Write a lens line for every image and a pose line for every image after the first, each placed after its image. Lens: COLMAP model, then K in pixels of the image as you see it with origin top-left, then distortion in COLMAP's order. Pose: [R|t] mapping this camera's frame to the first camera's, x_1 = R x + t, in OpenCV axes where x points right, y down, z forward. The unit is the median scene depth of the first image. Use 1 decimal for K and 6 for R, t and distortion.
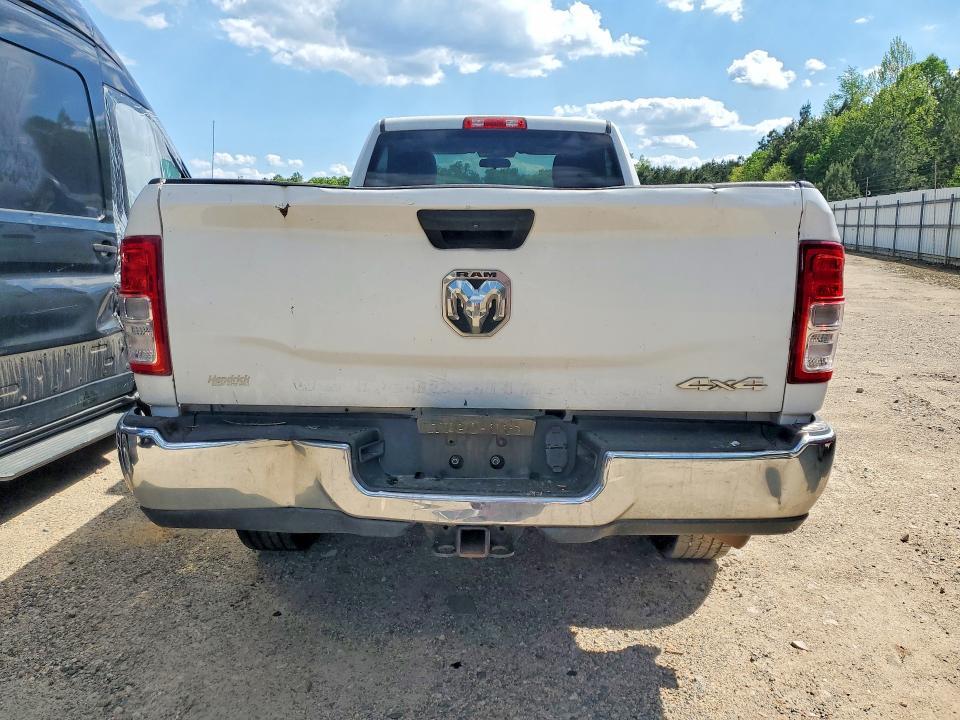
lens RADIAL K [[760.6, 0, 482.3], [0, 760.6, 357.2], [0, 0, 1]] dist [0.030588, 0.004905]
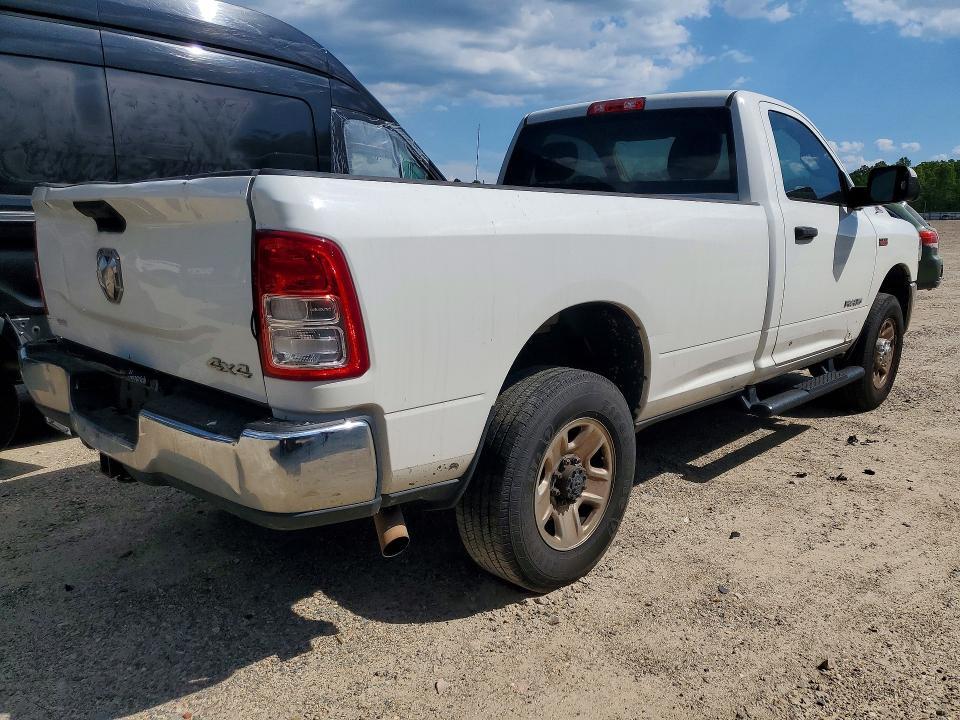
lens RADIAL K [[760.6, 0, 479.5], [0, 760.6, 363.3], [0, 0, 1]] dist [0.030588, 0.004905]
pose [[0.745732, 0.128000, -0.653835, 0.730046], [-0.116312, 0.991313, 0.061408, -0.042734], [0.656015, 0.030255, 0.754141, 0.255677]]
